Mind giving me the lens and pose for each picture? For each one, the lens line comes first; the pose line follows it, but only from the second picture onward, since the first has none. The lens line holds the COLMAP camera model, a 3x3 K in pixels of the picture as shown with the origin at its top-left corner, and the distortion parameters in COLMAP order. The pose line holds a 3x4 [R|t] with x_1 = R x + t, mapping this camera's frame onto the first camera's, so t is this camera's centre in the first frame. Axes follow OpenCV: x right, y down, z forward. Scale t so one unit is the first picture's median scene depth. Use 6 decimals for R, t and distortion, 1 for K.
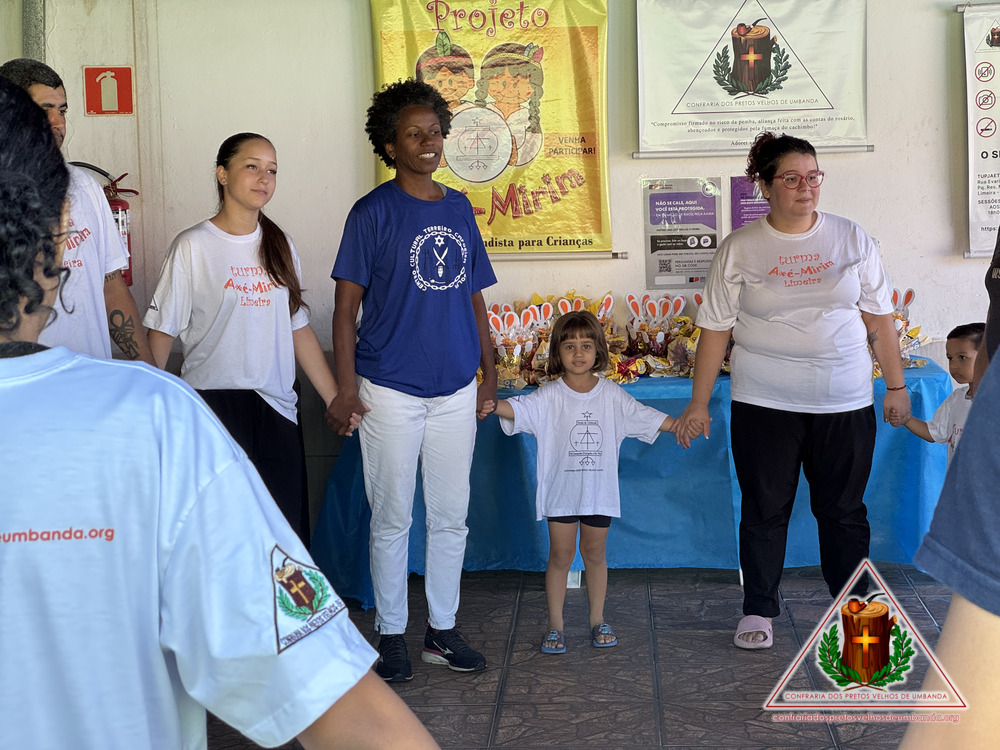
lens RADIAL K [[2229.5, 0, 497.6], [0, 2229.5, 309.1], [0, 0, 1]] dist [0.112389, 0.552661]
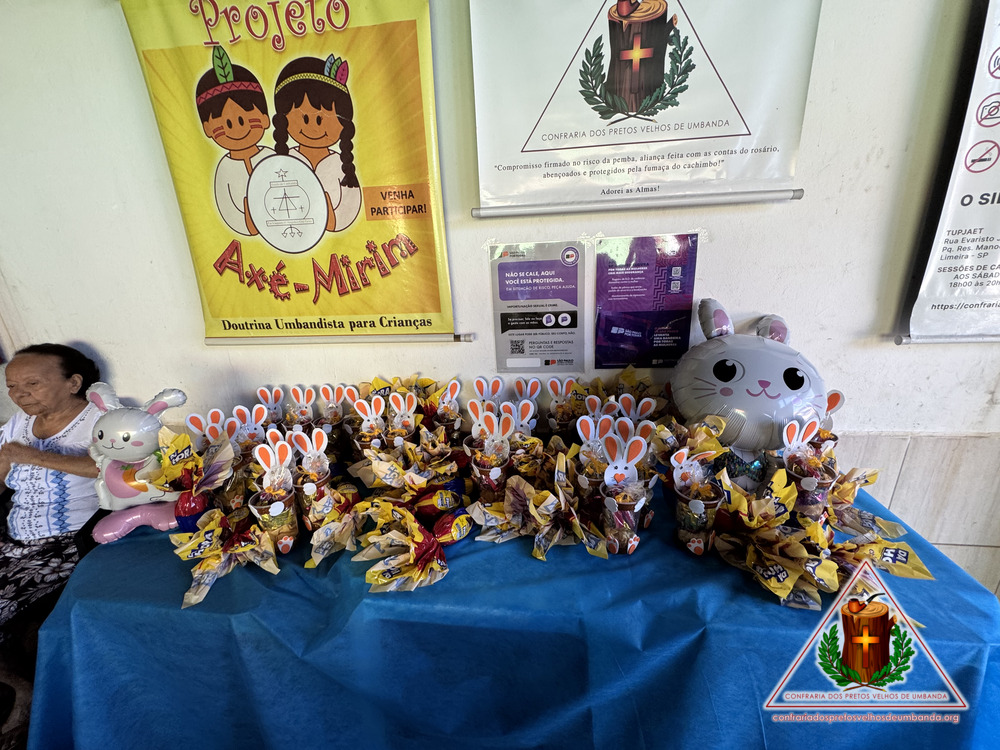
lens RADIAL K [[453.5, 0, 493.3], [0, 453.5, 390.7], [0, 0, 1]] dist [-0.005174, 0.000065]
pose [[0.997459, 0.003680, -0.071143, 0.079179], [0.012767, 0.973264, 0.229335, -0.044469], [0.070085, -0.229661, 0.970744, 0.829337]]
